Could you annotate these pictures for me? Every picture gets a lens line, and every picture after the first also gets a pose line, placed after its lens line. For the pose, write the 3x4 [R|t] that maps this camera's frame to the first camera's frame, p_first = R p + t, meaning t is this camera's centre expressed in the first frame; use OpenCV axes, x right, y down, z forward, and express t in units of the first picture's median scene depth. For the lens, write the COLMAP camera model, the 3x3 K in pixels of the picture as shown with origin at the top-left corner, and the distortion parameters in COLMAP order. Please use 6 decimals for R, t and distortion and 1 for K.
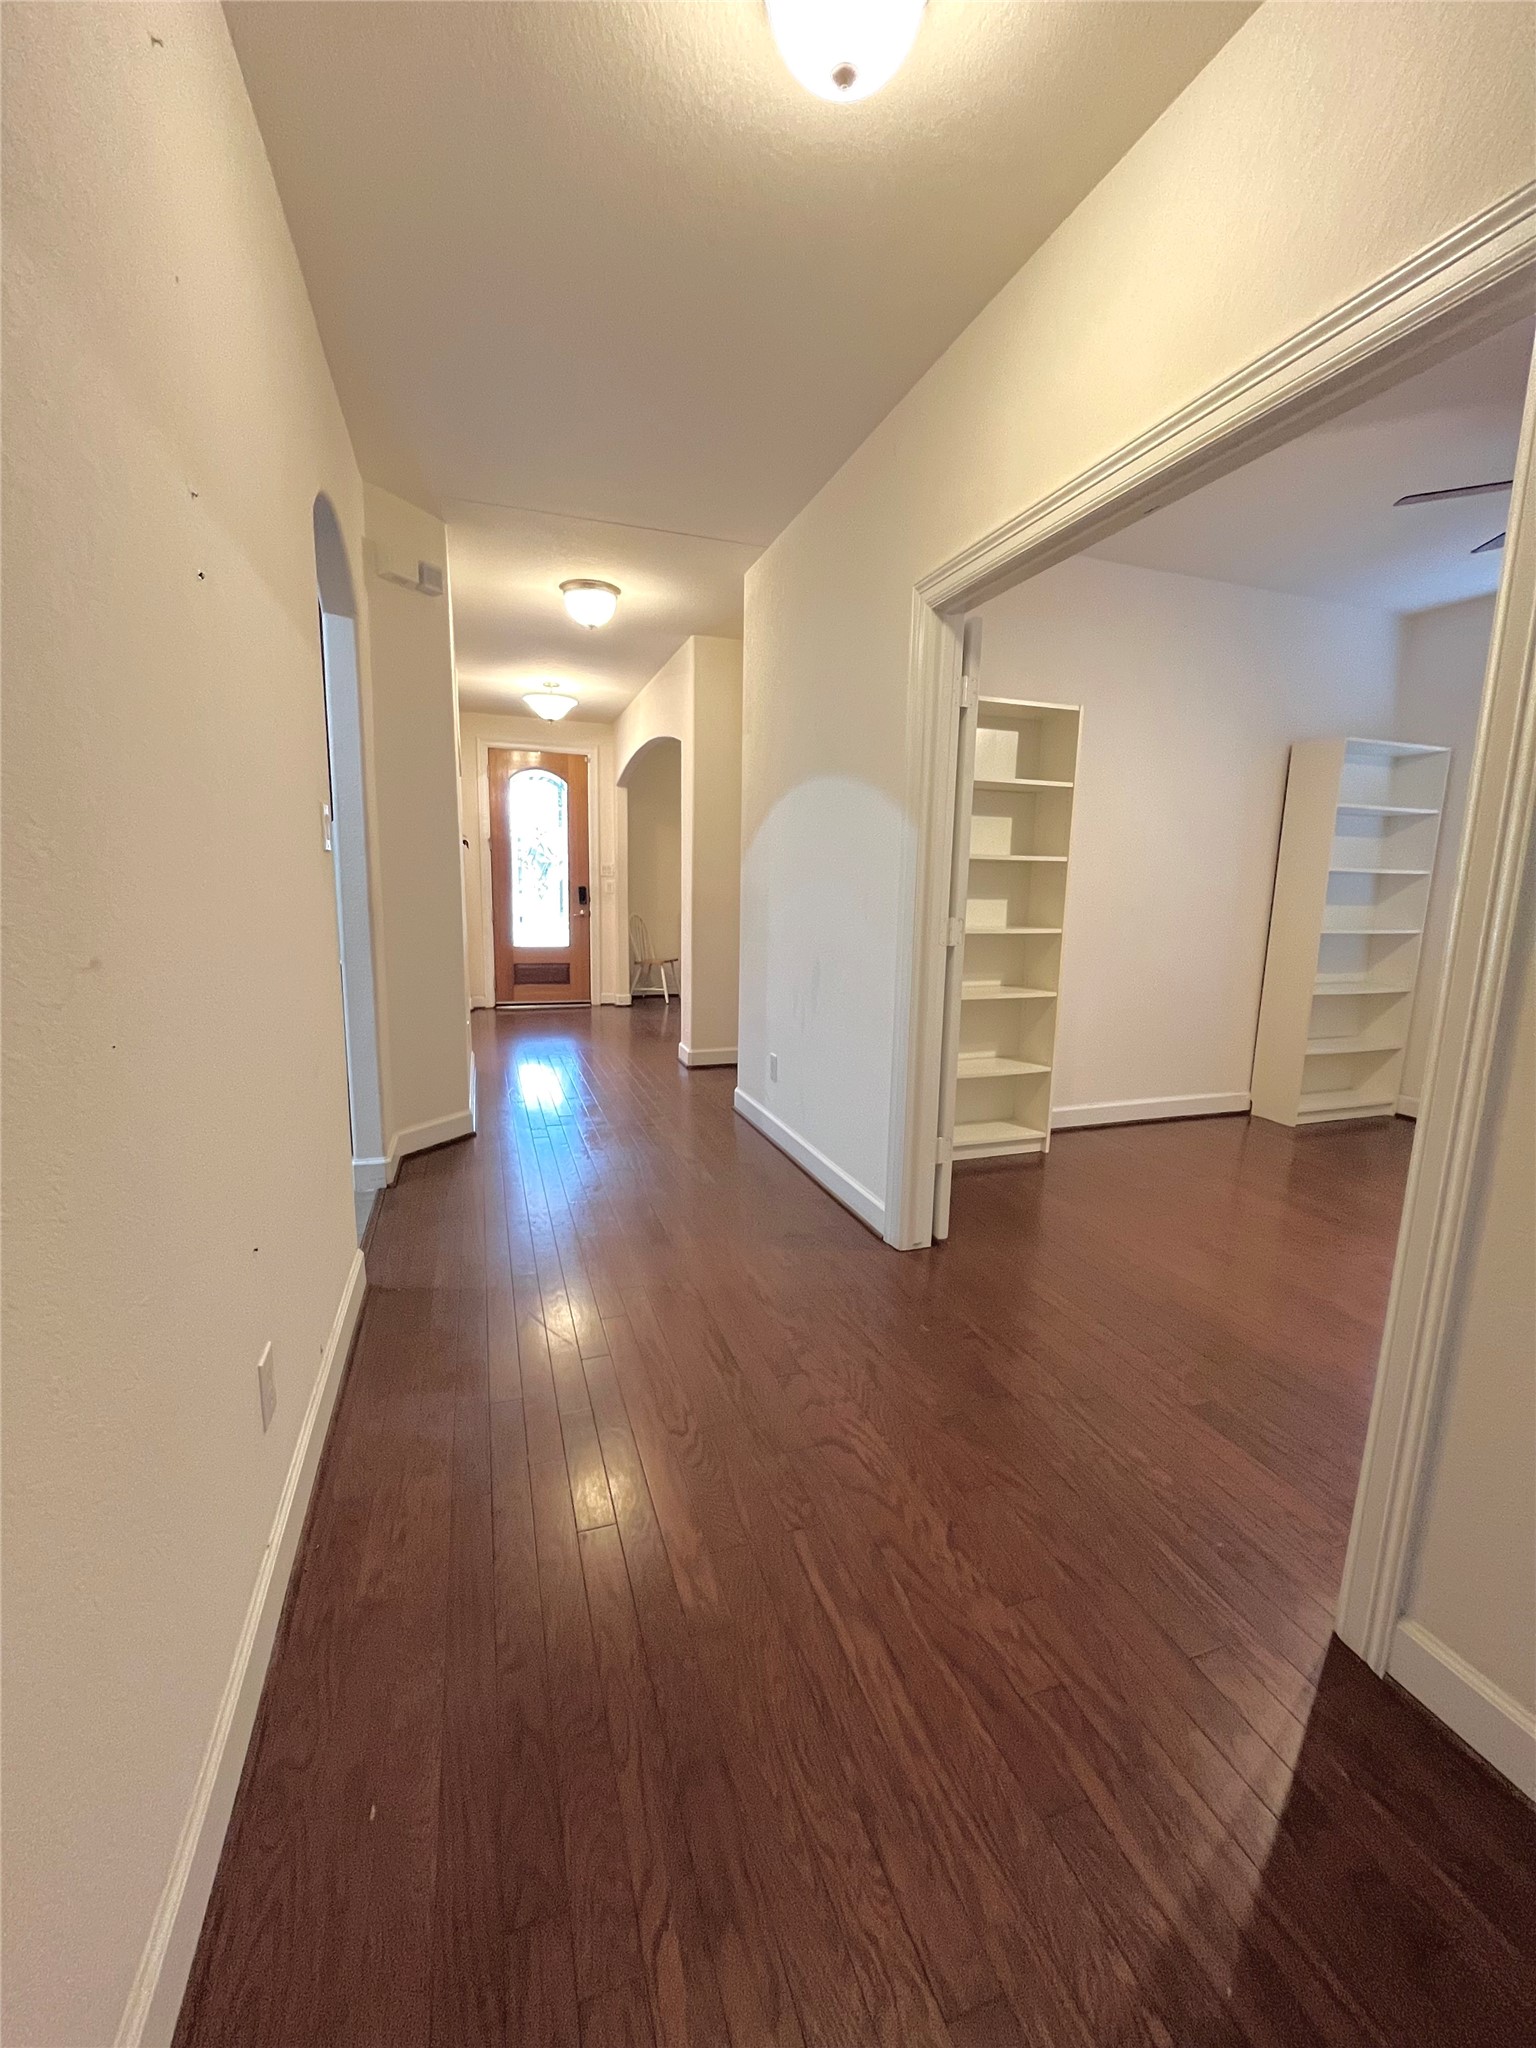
lens RADIAL K [[835.2, 0, 764.3], [0, 835.2, 1021.3], [0, 0, 1]] dist [-0.000663, -0.000098]
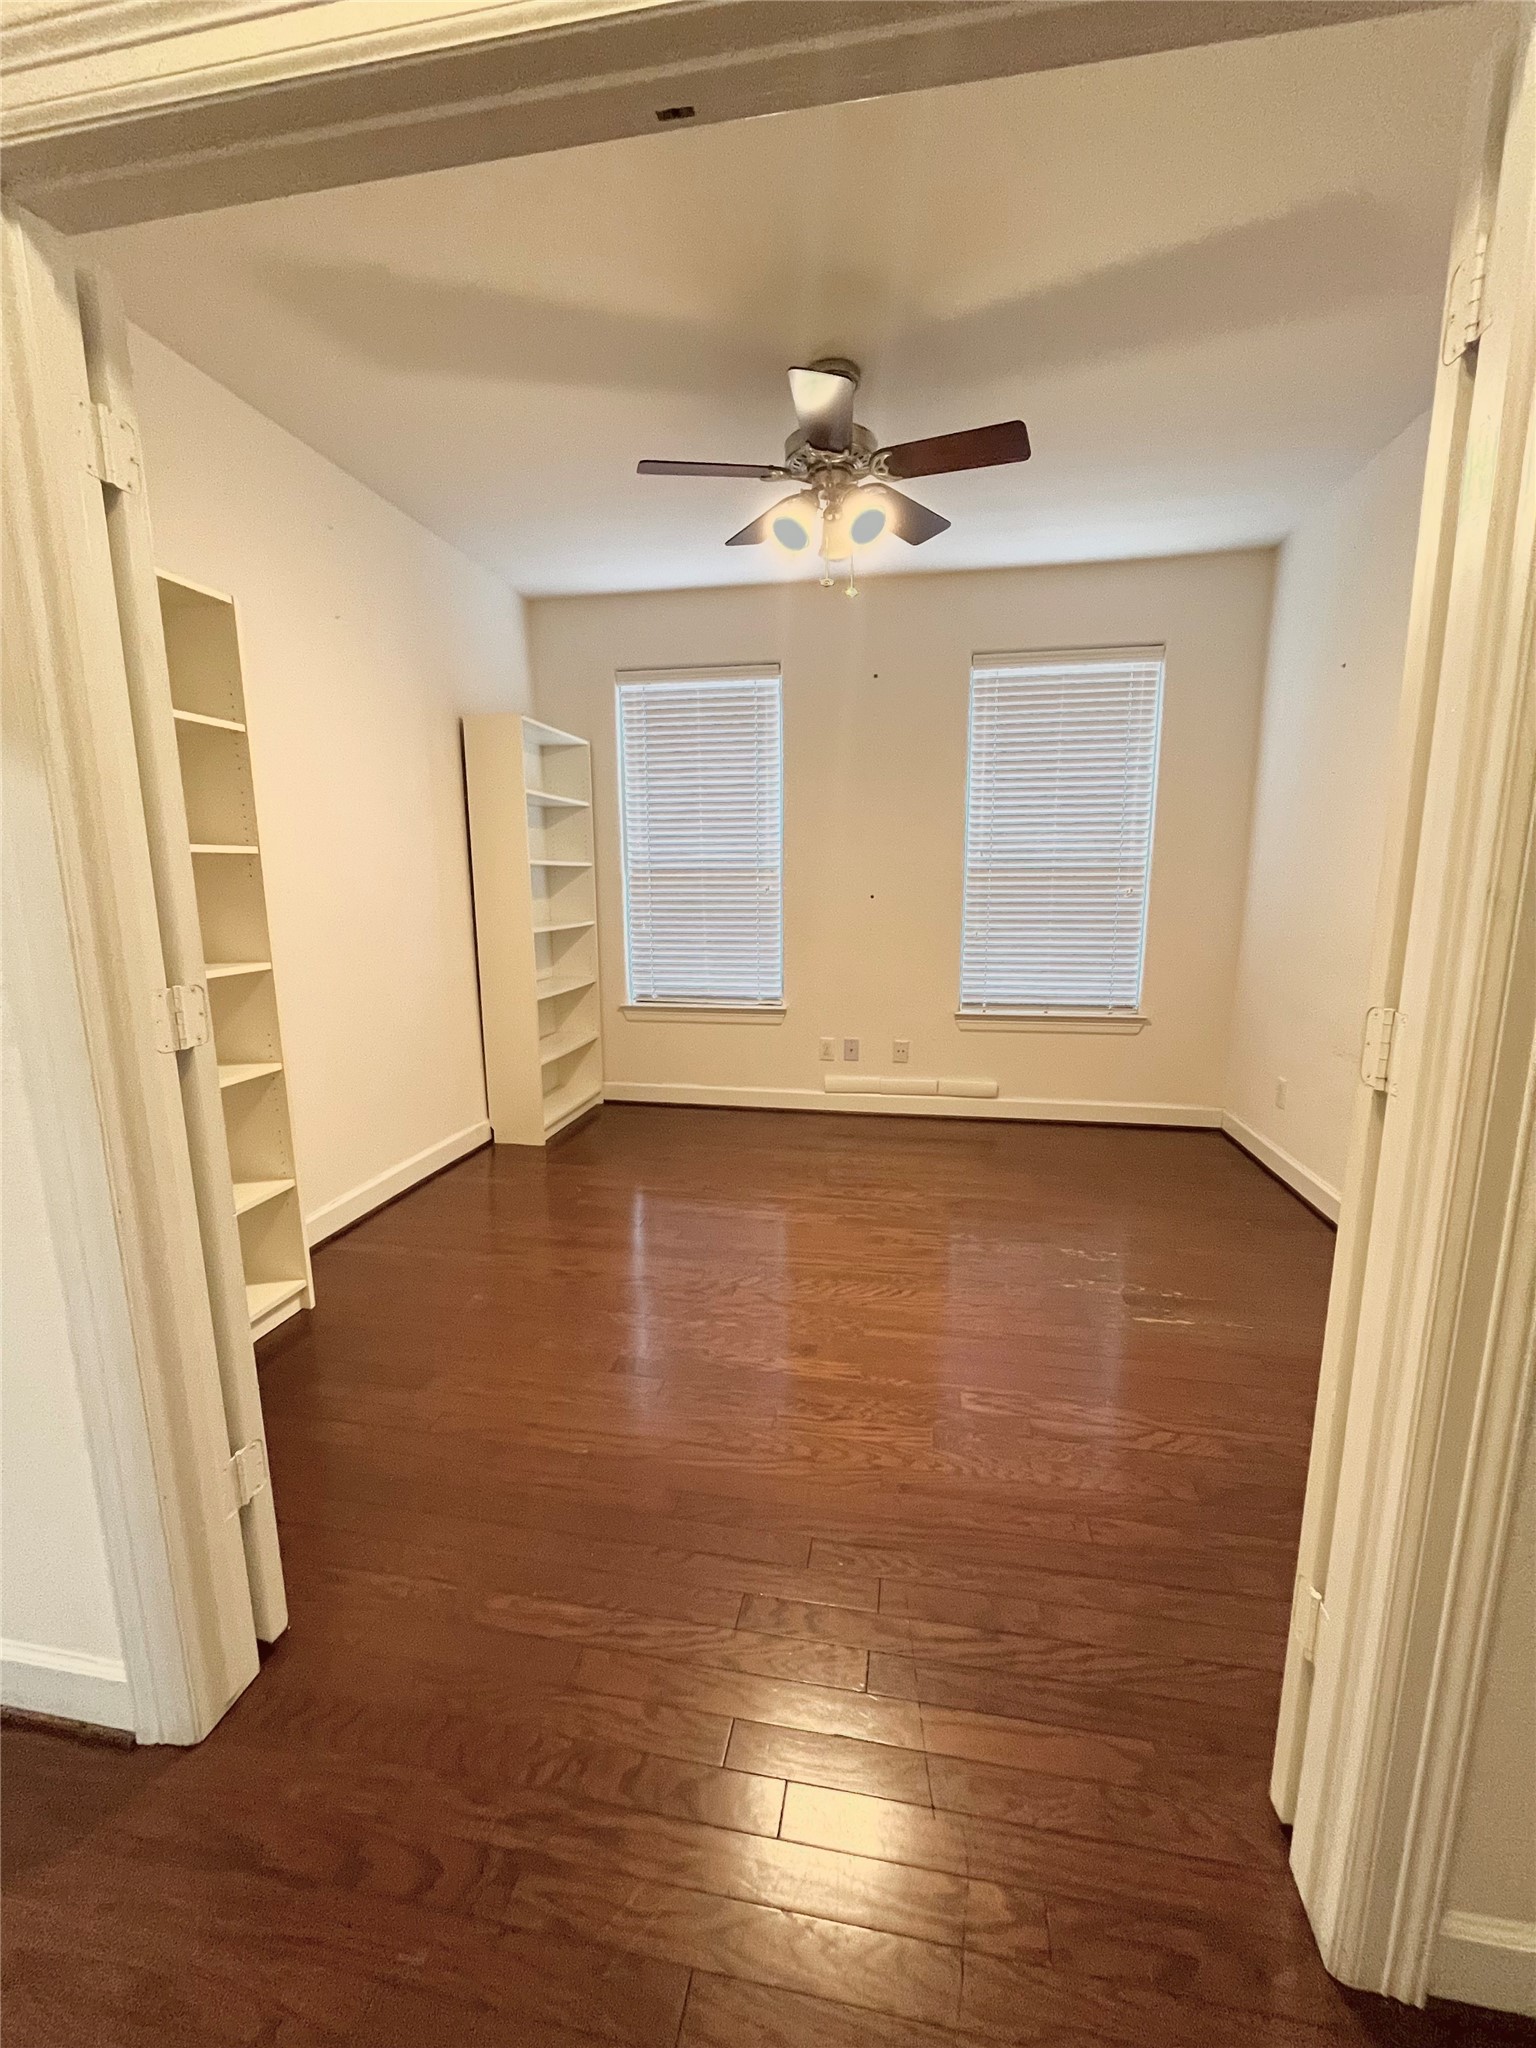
lens RADIAL K [[835.2, 0, 769.7], [0, 835.2, 1024.1], [0, 0, 1]] dist [-0.000663, -0.000098]
pose [[0.488817, -0.174072, 0.854843, -0.001059], [0.158562, 0.981297, 0.109153, -0.071680], [-0.857856, 0.082190, 0.507276, 0.355130]]
